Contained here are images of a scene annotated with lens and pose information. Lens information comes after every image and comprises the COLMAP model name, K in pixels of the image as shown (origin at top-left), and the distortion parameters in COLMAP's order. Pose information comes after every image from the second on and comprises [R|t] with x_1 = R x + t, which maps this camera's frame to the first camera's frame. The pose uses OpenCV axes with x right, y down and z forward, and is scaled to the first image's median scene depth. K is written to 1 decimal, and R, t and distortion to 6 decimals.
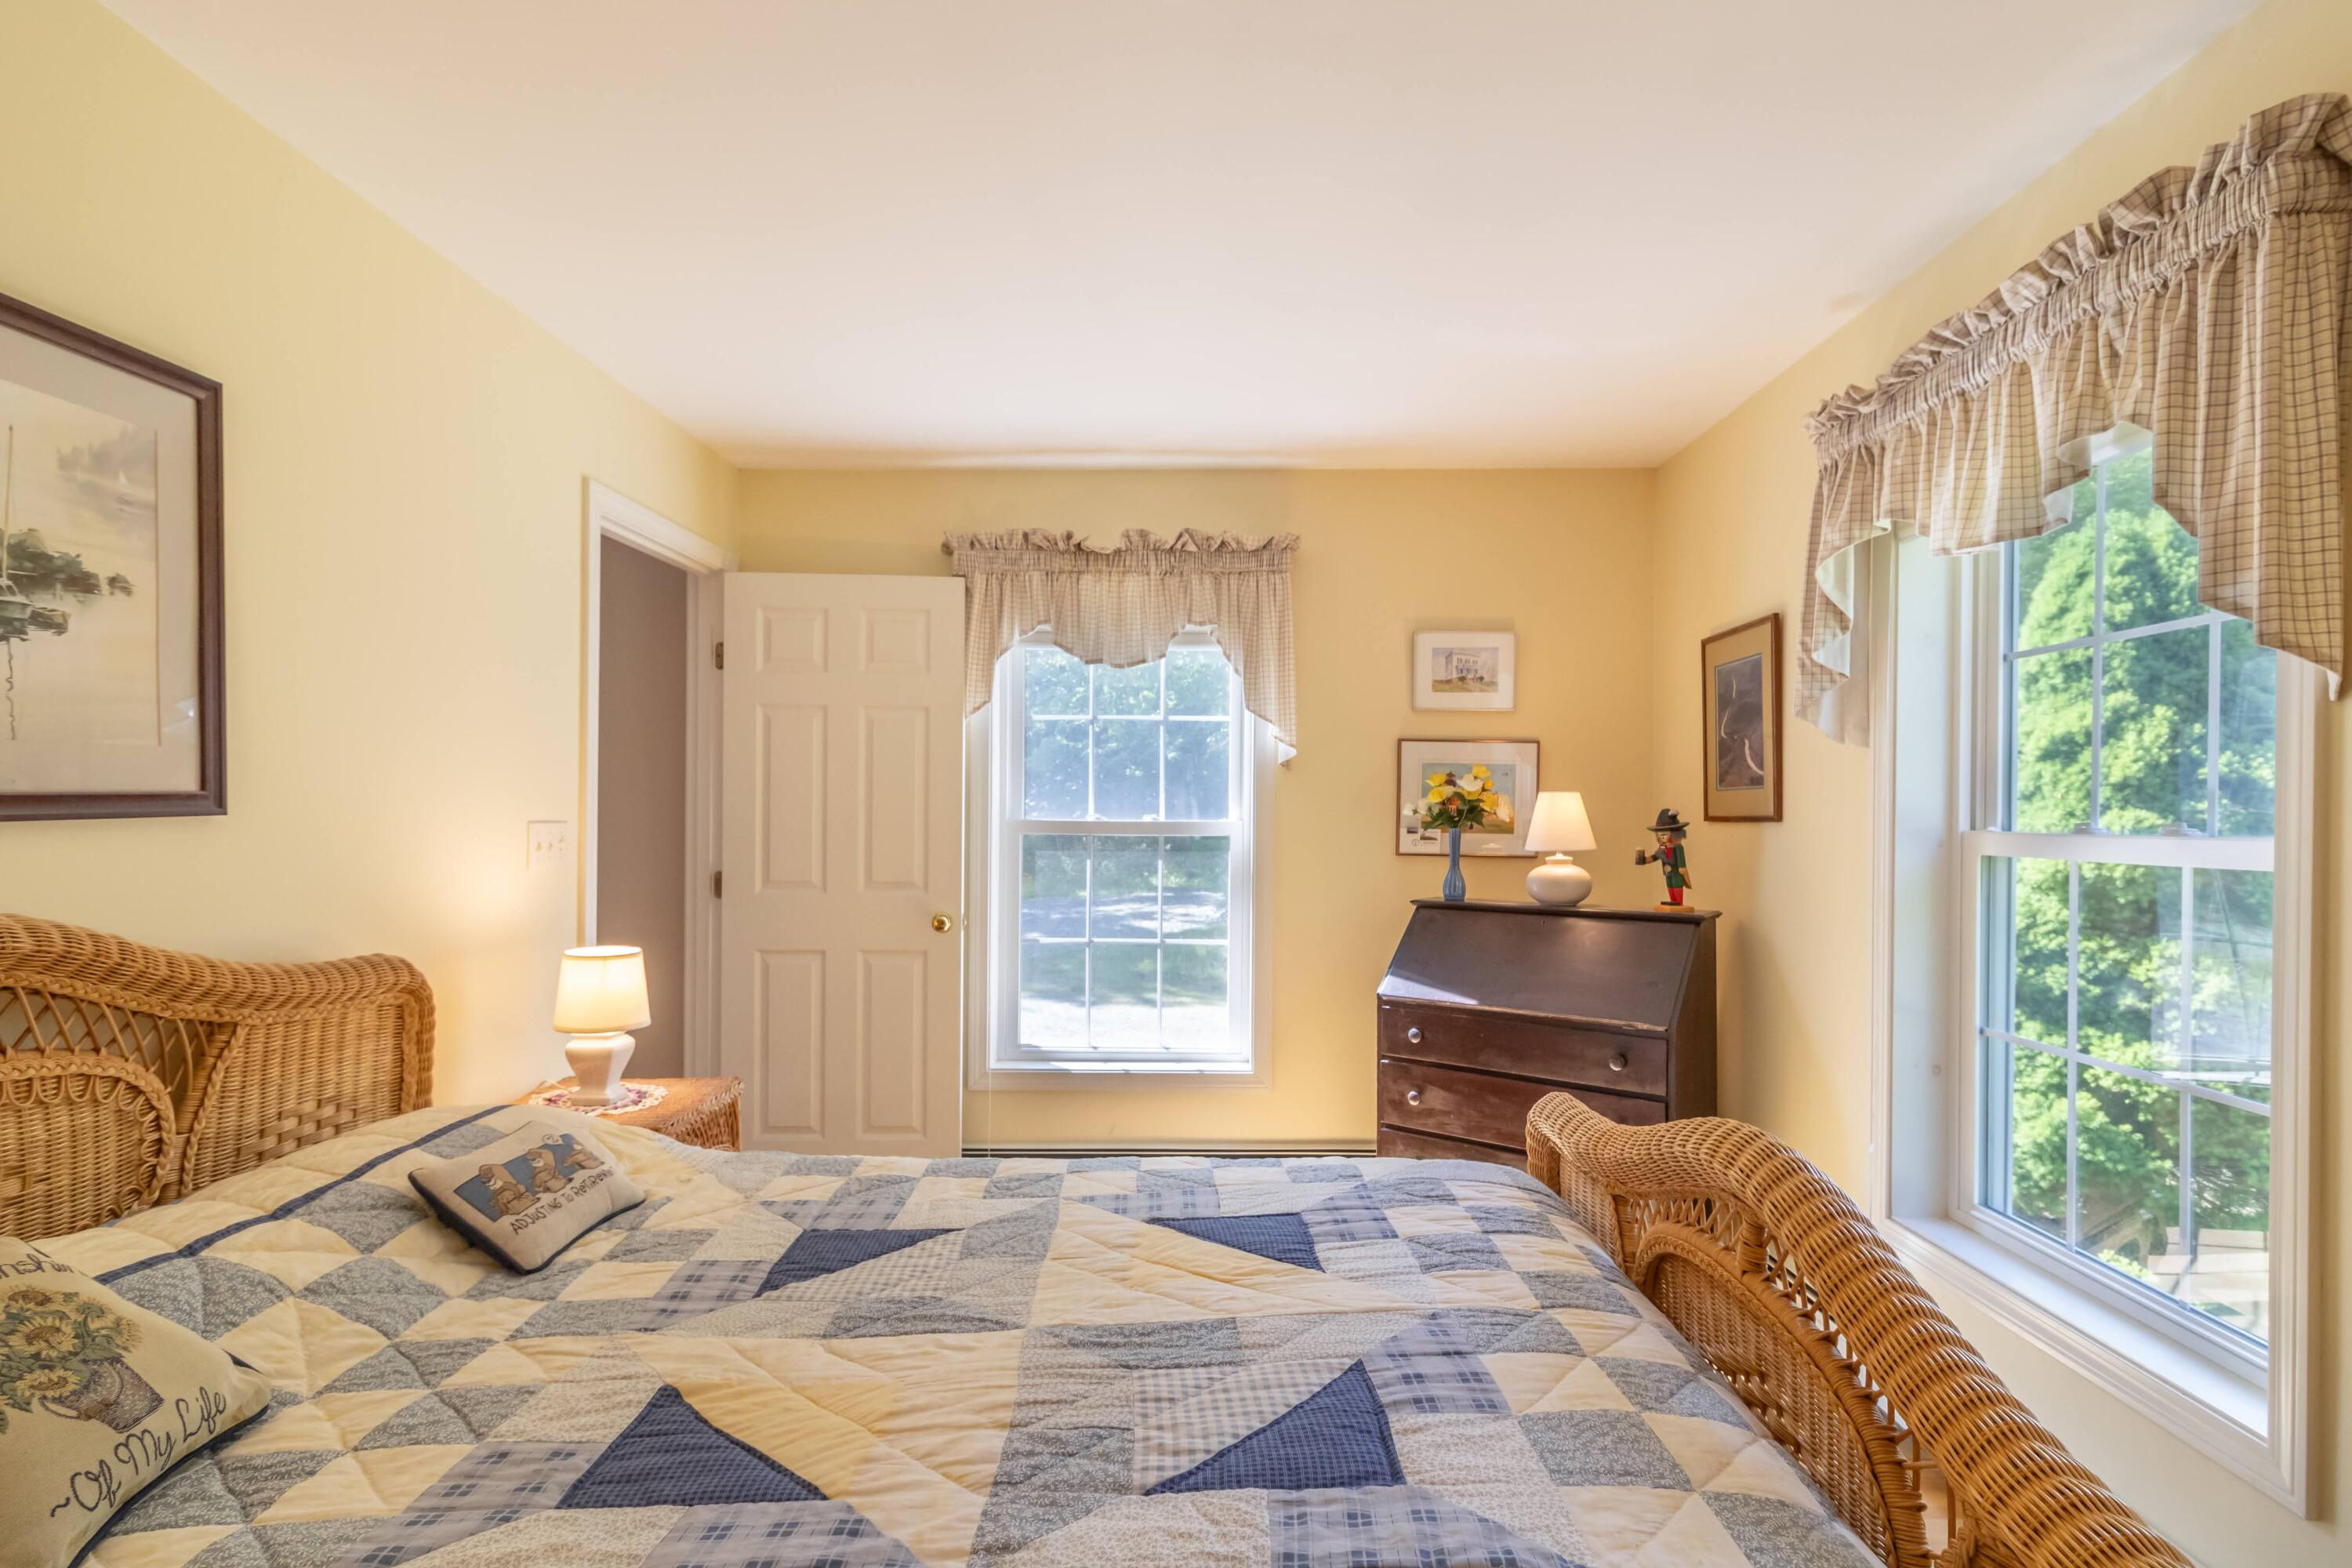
lens RADIAL K [[1148.1, 0, 1177.6], [0, 1148.1, 831.5], [0, 0, 1]] dist [0.003547, -0.000800]
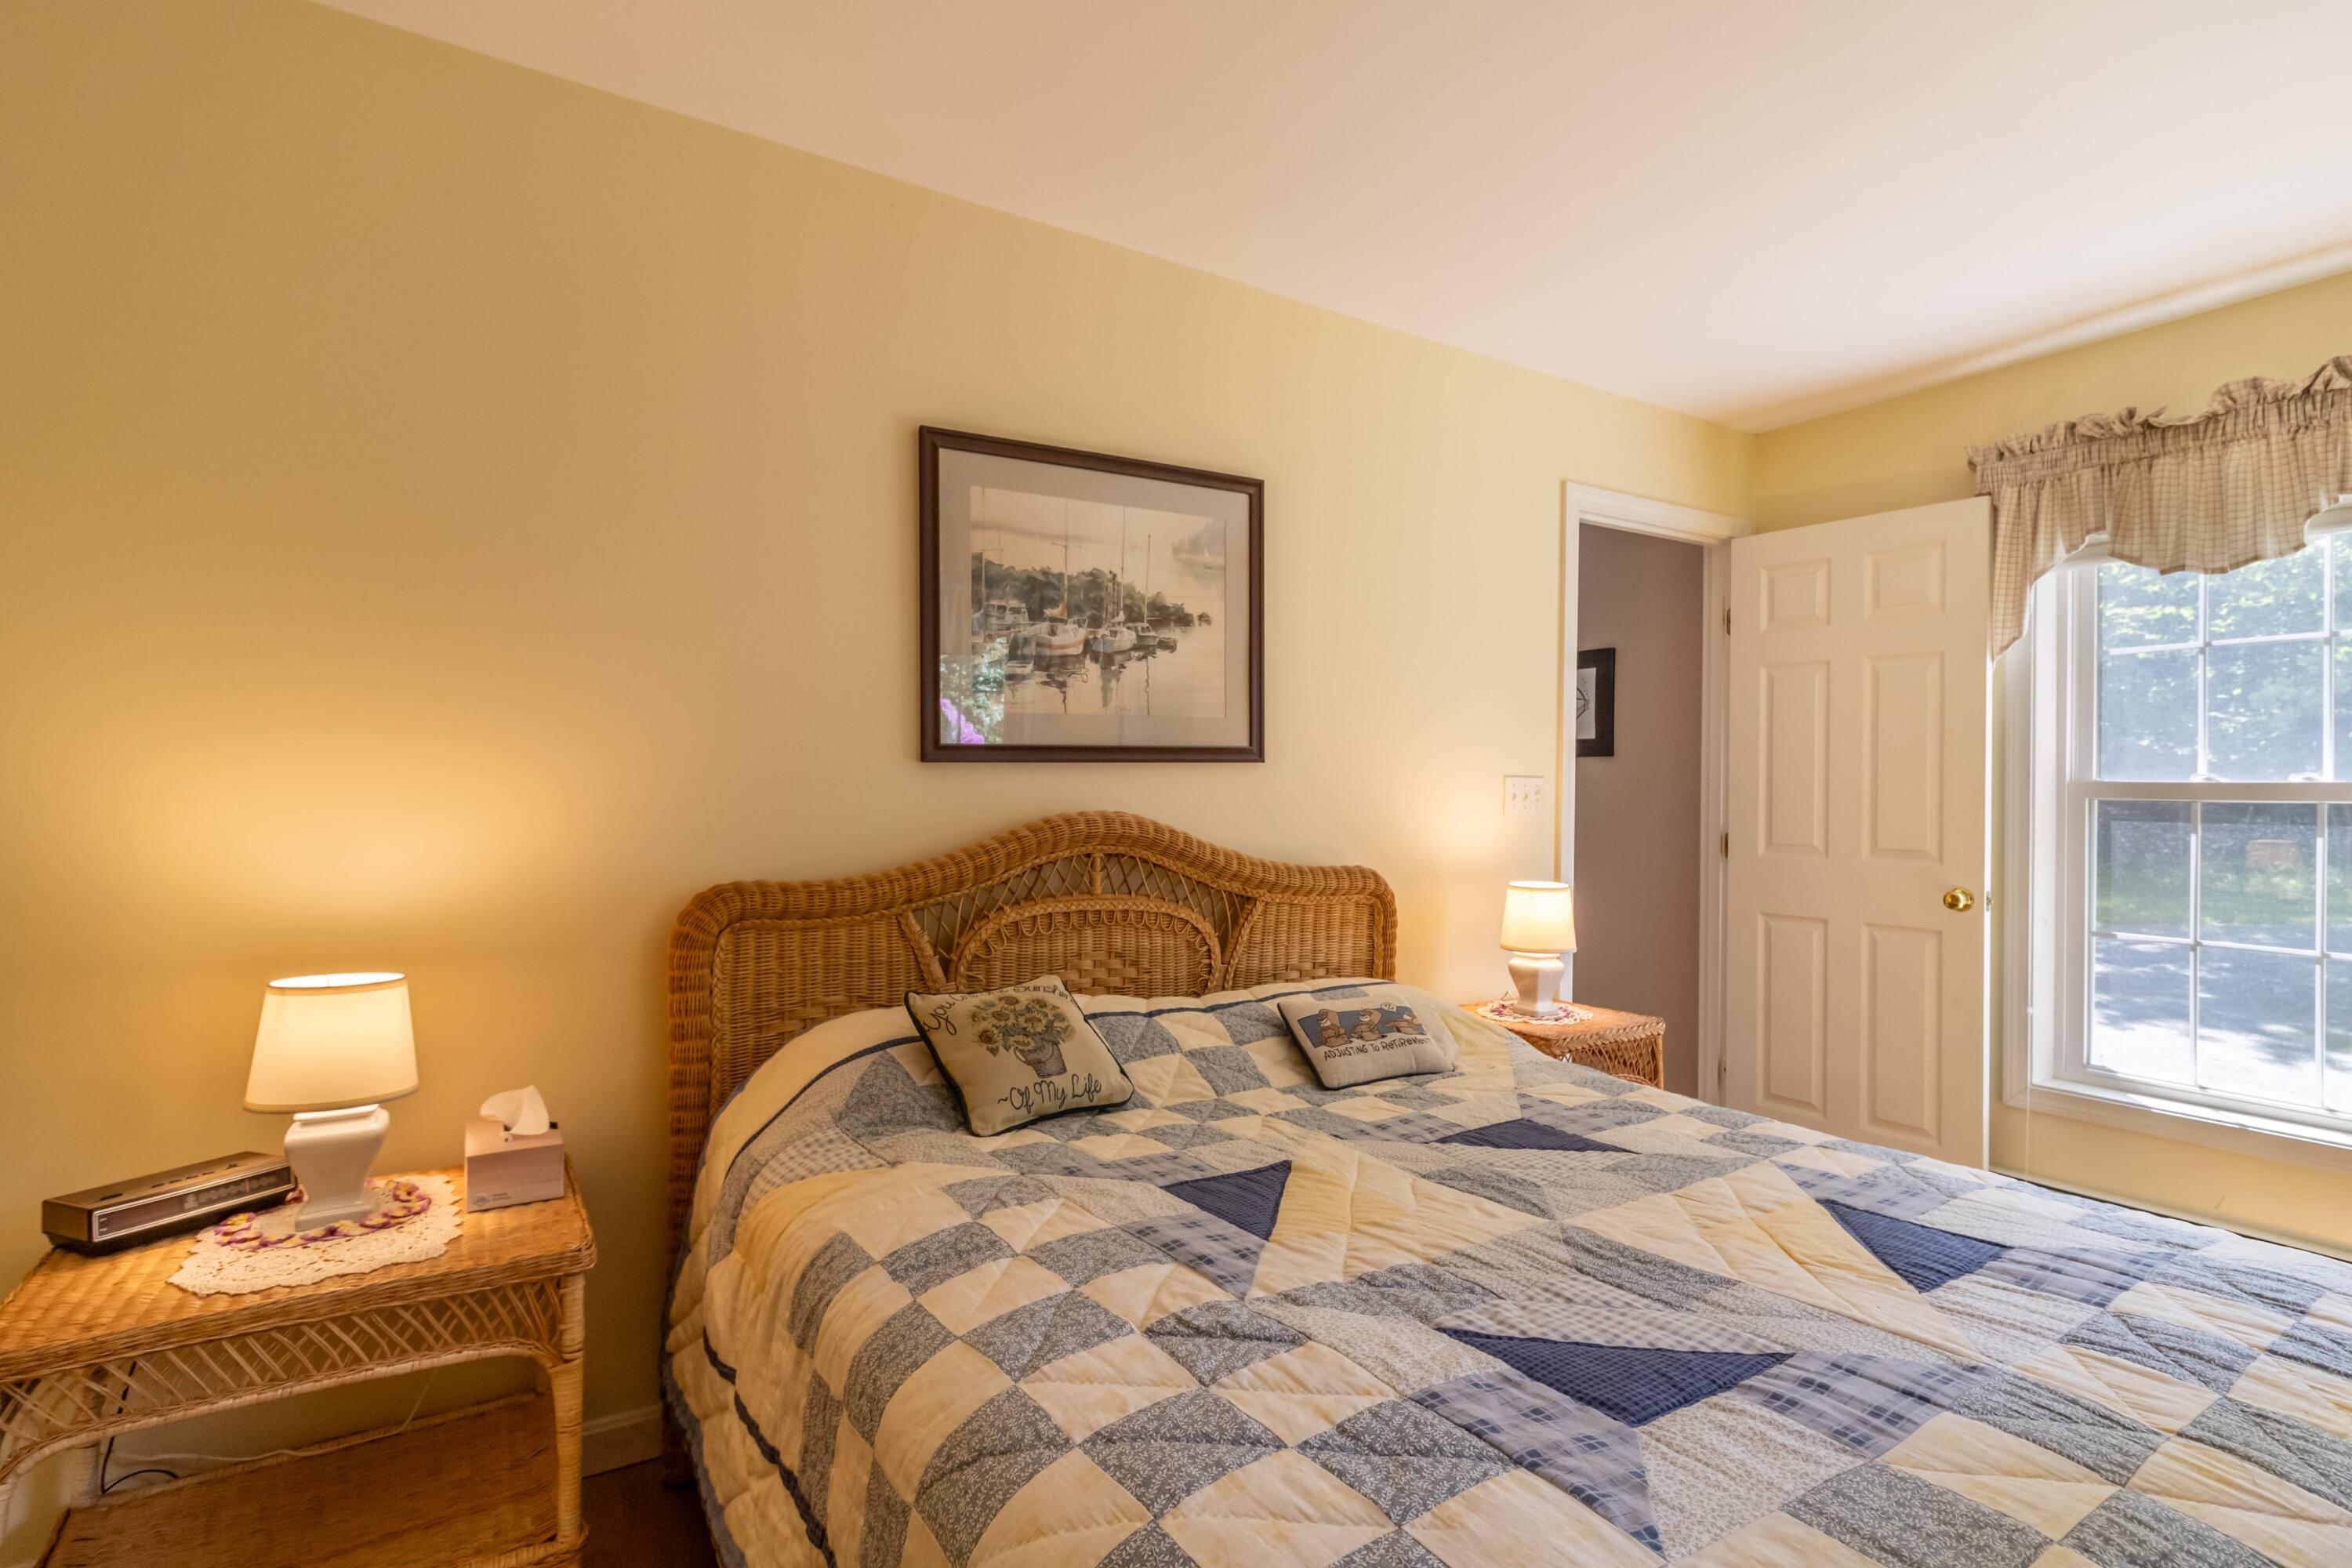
lens RADIAL K [[1111.7, 0, 1176.0], [0, 1111.7, 784.0], [0, 0, 1]] dist [0.003286, 0.000309]
pose [[0.558802, 0.002906, -0.829296, 0.363742], [-0.023887, 0.999635, -0.012593, 0.039595], [0.828957, 0.026847, 0.558668, 0.097684]]
